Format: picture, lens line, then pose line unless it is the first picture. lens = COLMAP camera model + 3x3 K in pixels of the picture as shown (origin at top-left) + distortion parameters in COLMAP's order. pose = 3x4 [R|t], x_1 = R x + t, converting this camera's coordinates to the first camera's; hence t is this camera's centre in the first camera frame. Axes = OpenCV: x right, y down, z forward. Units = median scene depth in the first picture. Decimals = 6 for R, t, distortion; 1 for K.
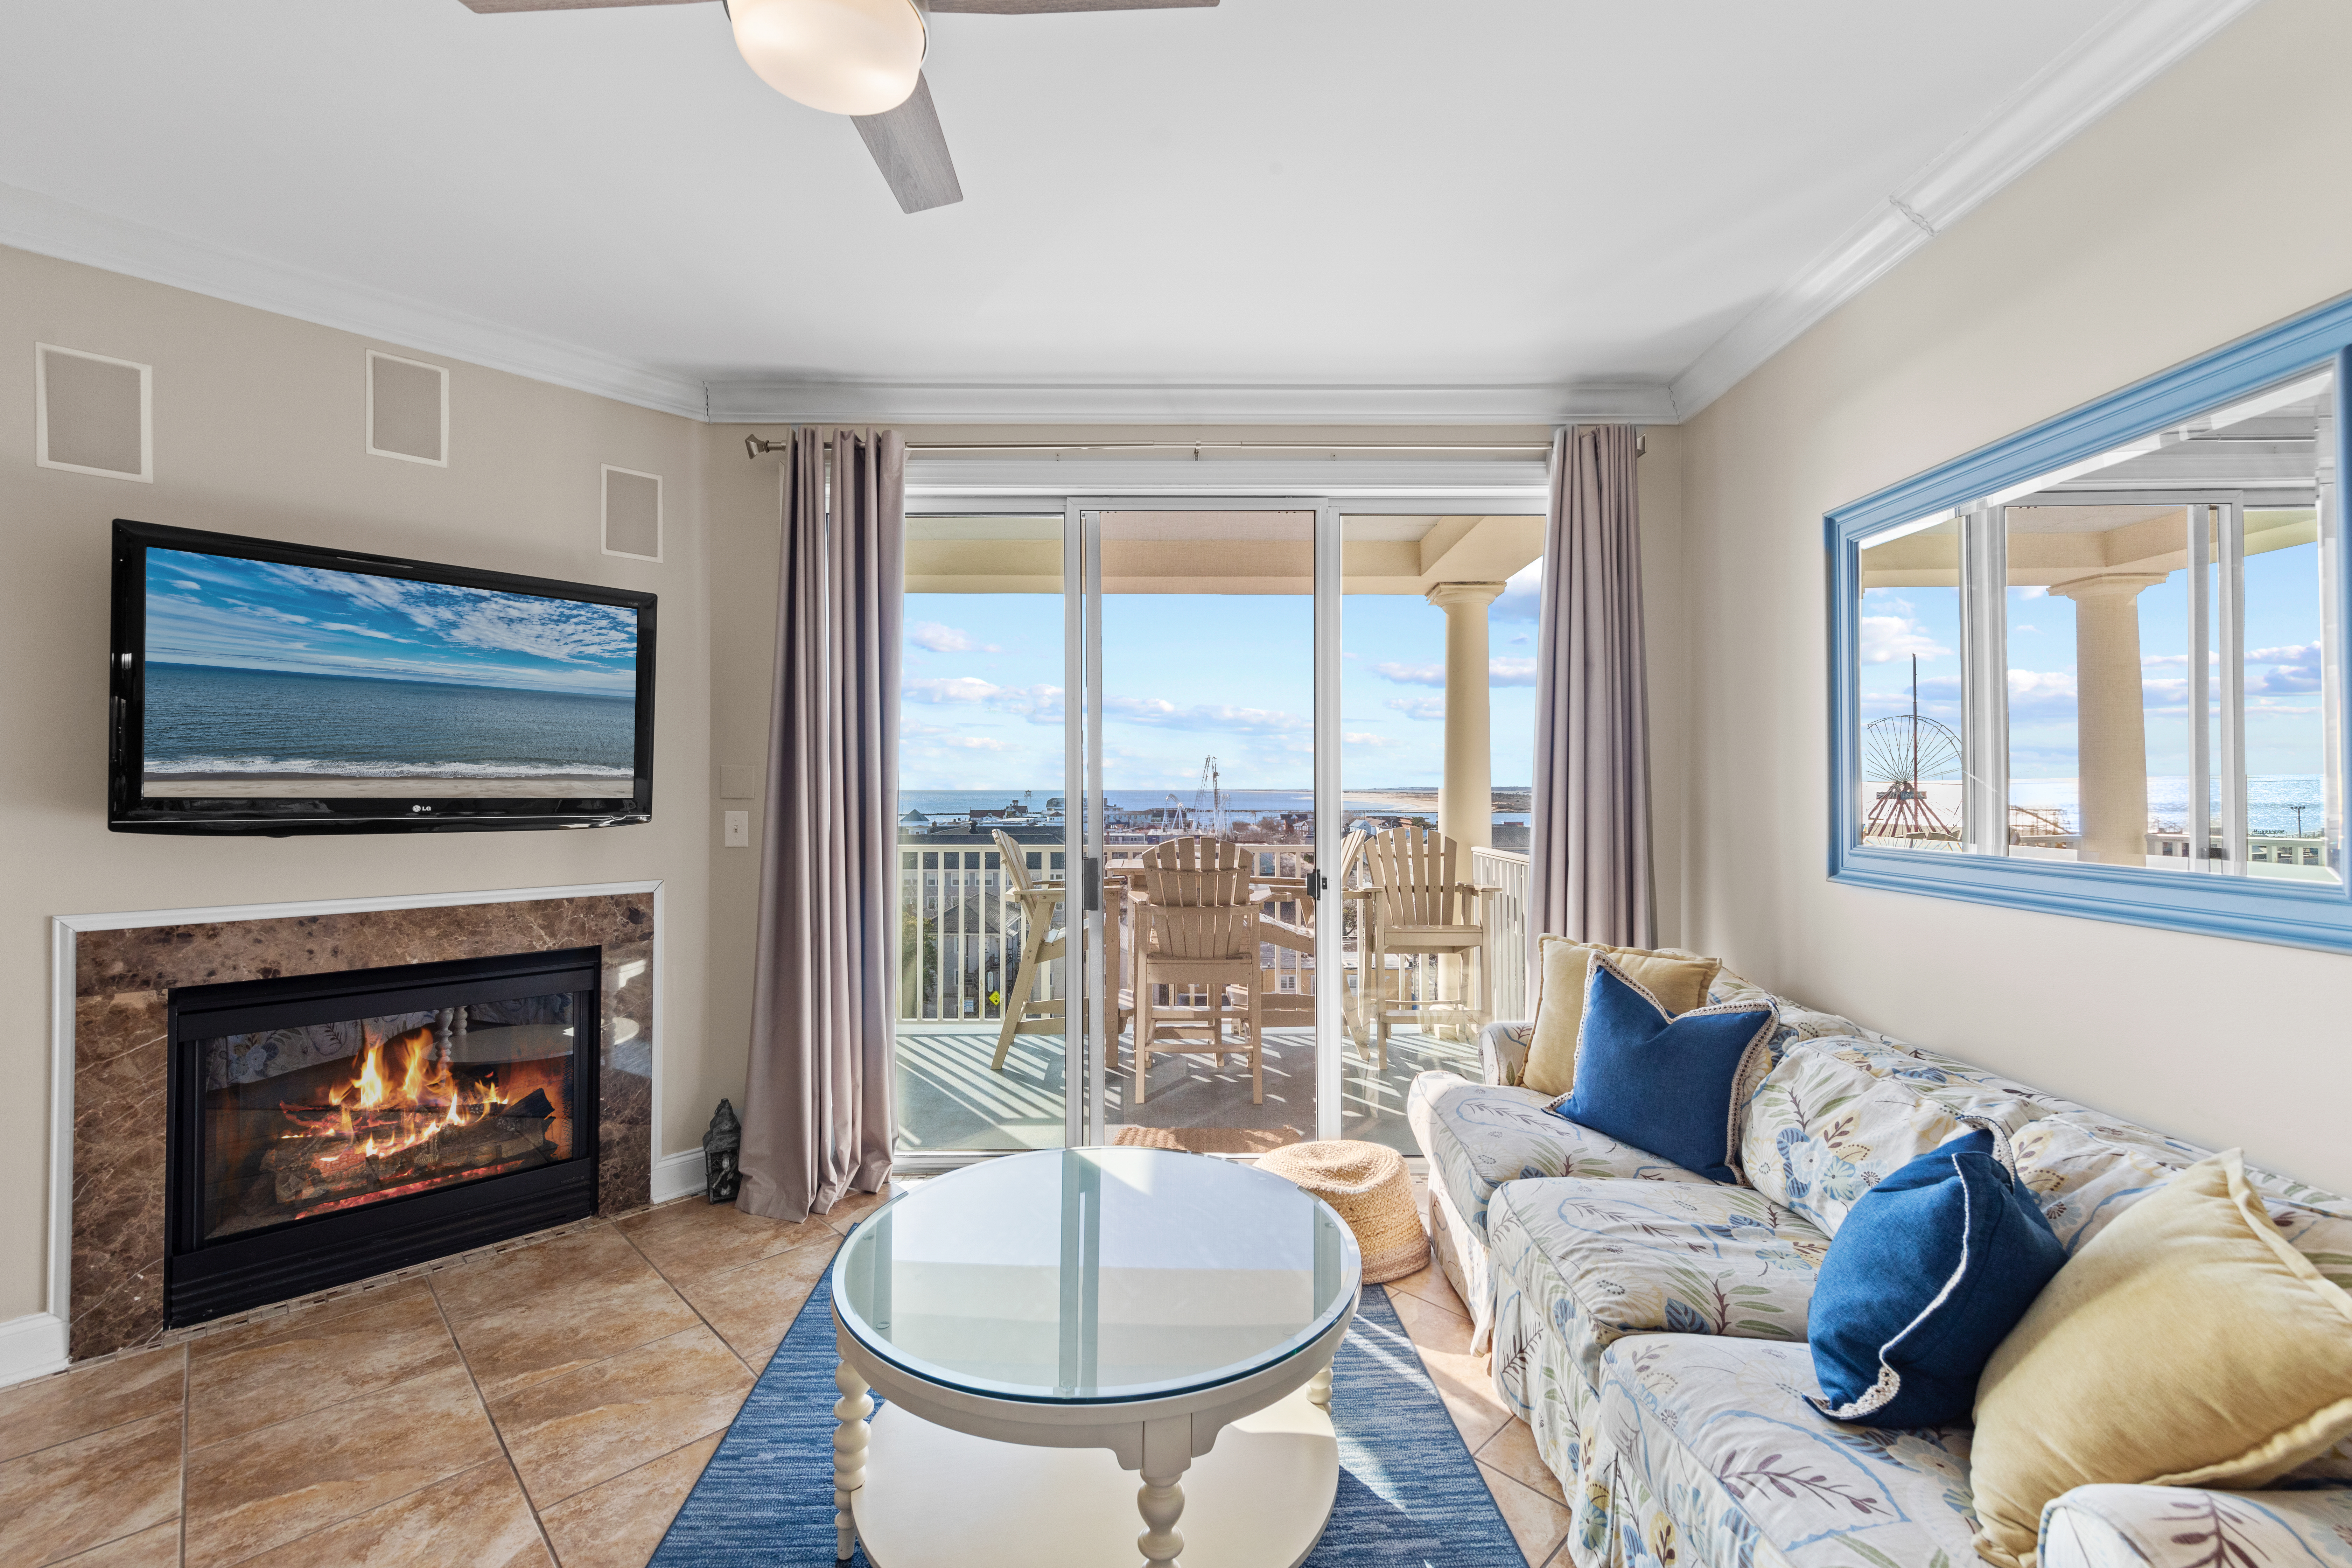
lens RADIAL K [[982.2, 0, 1184.5], [0, 982.2, 785.7], [0, 0, 1]] dist [0.002149, 0.000016]
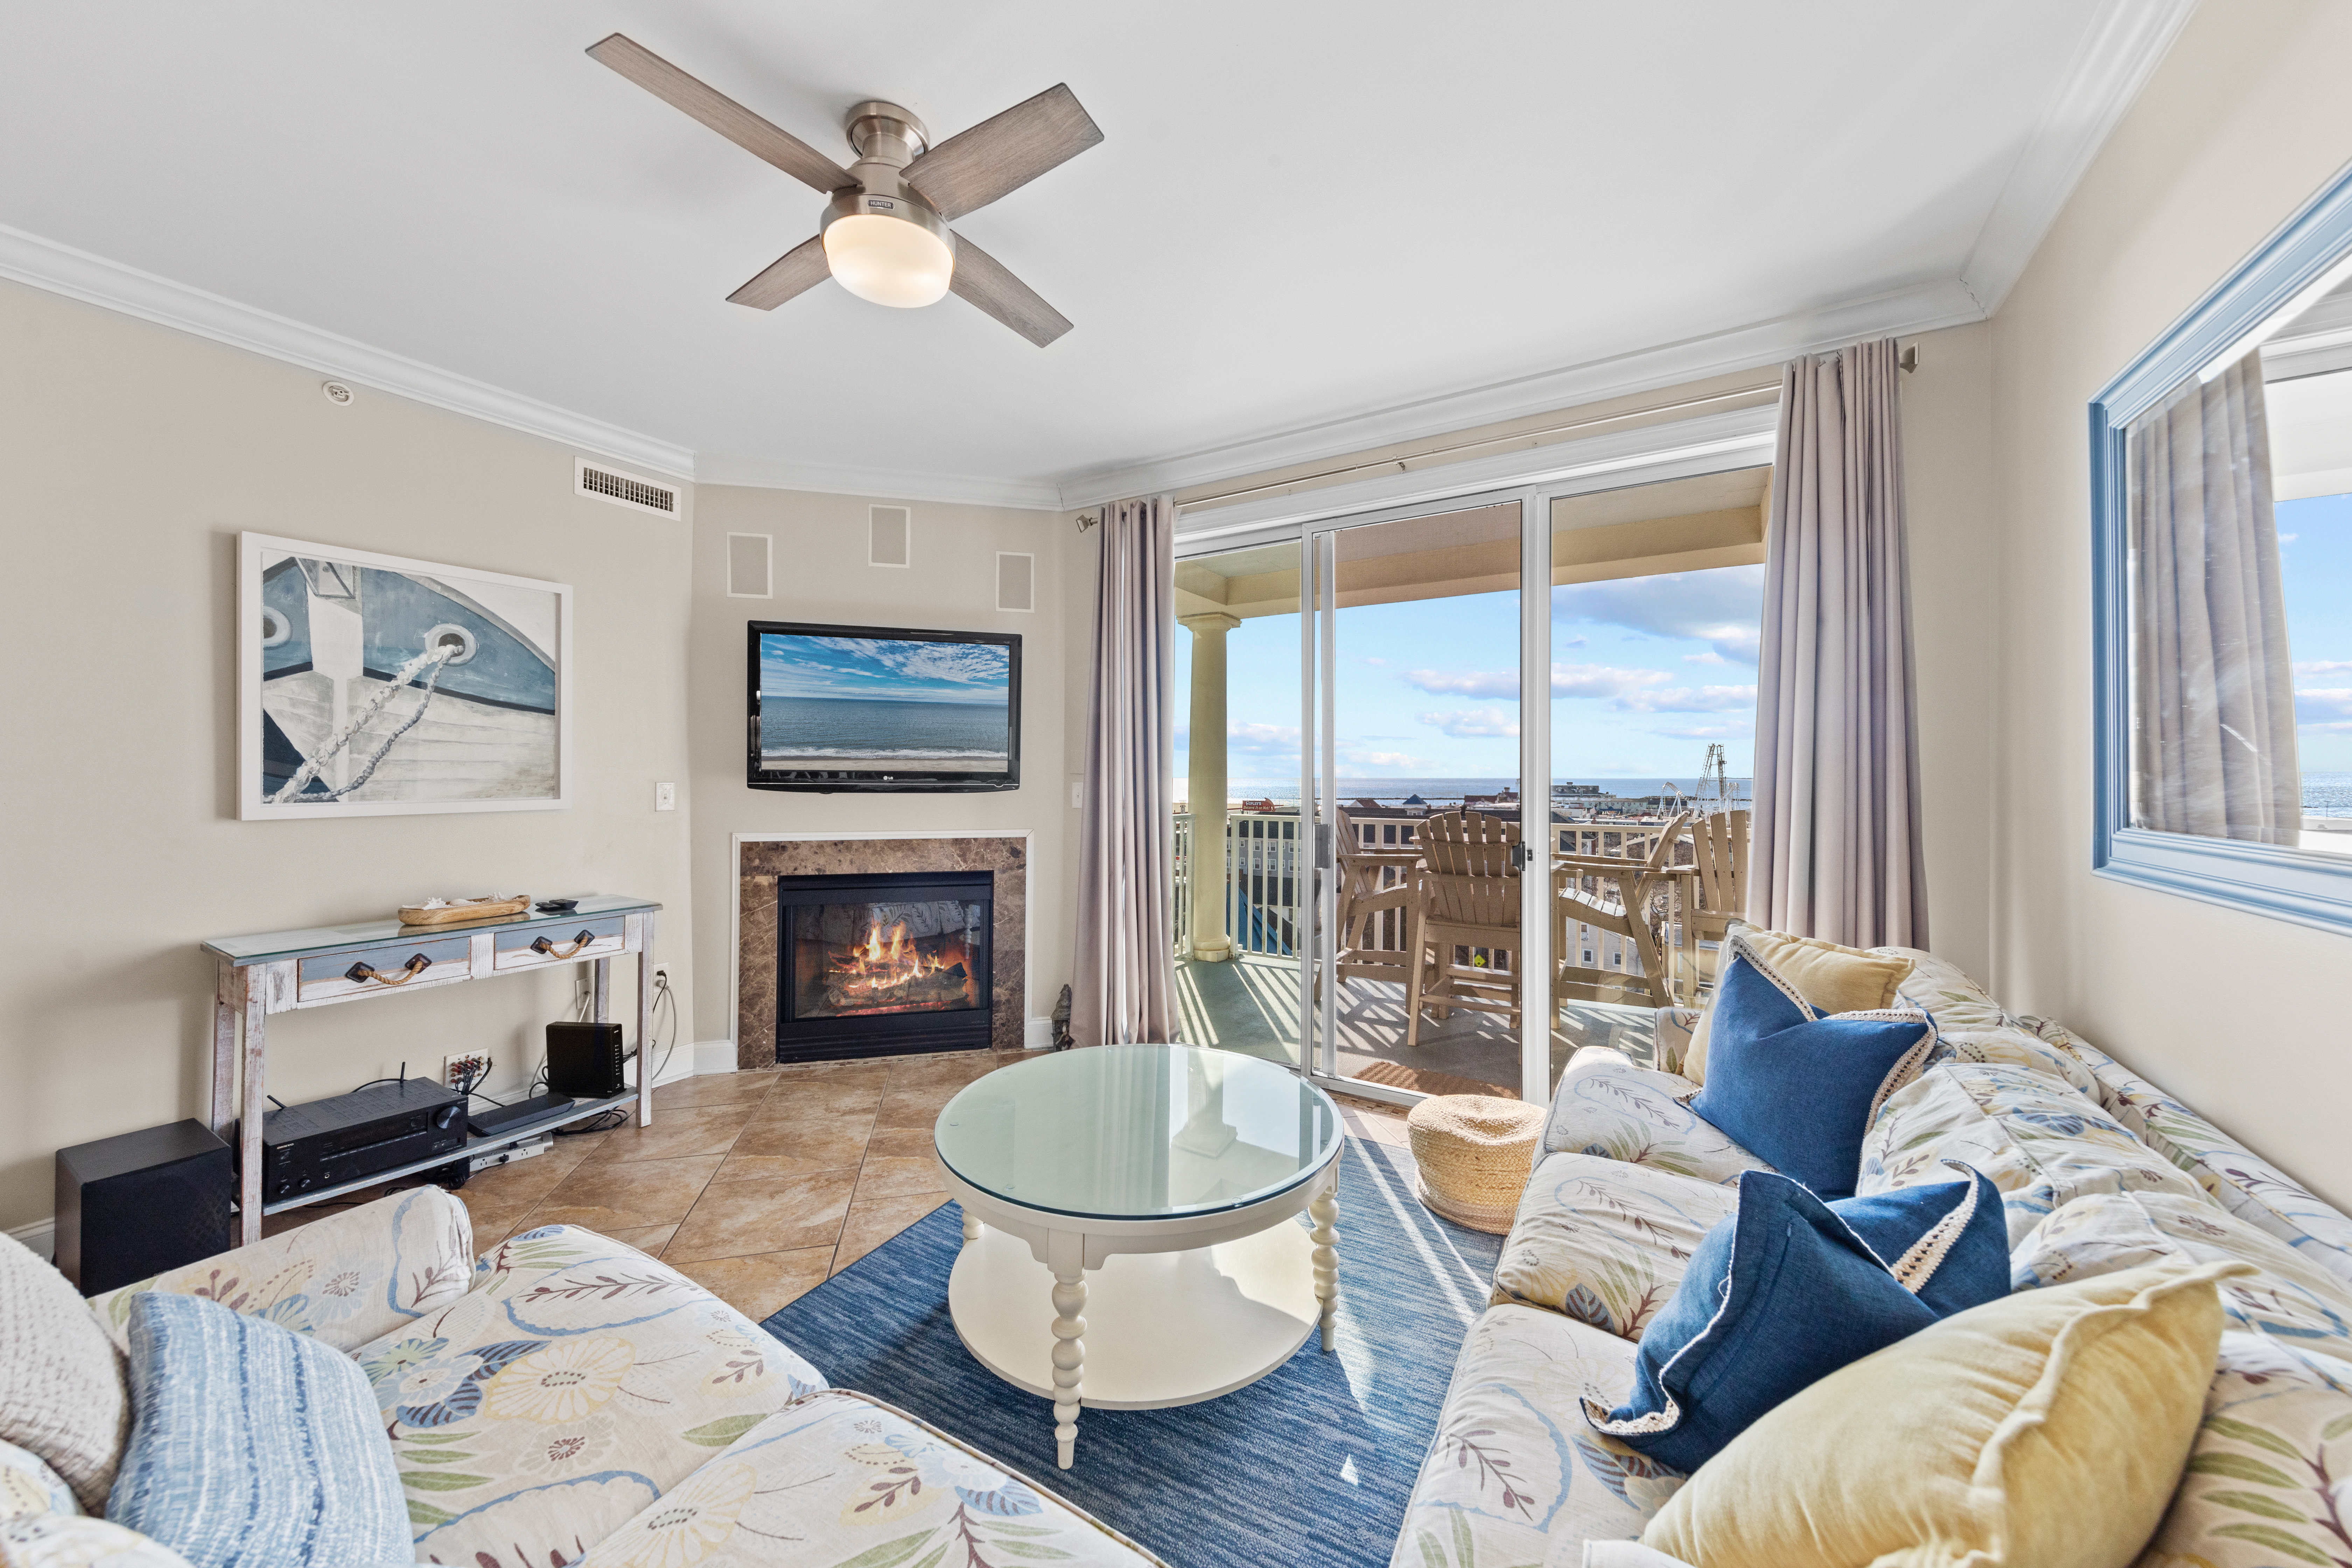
lens RADIAL K [[832.7, 0, 1185.5], [0, 832.7, 773.1], [0, 0, 1]] dist [0.002467, -0.000313]
pose [[0.854292, -0.000820, -0.519793, 0.357296], [0.000043, 0.999999, -0.001506, 0.016854], [0.519794, 0.001264, 0.854291, 0.066872]]
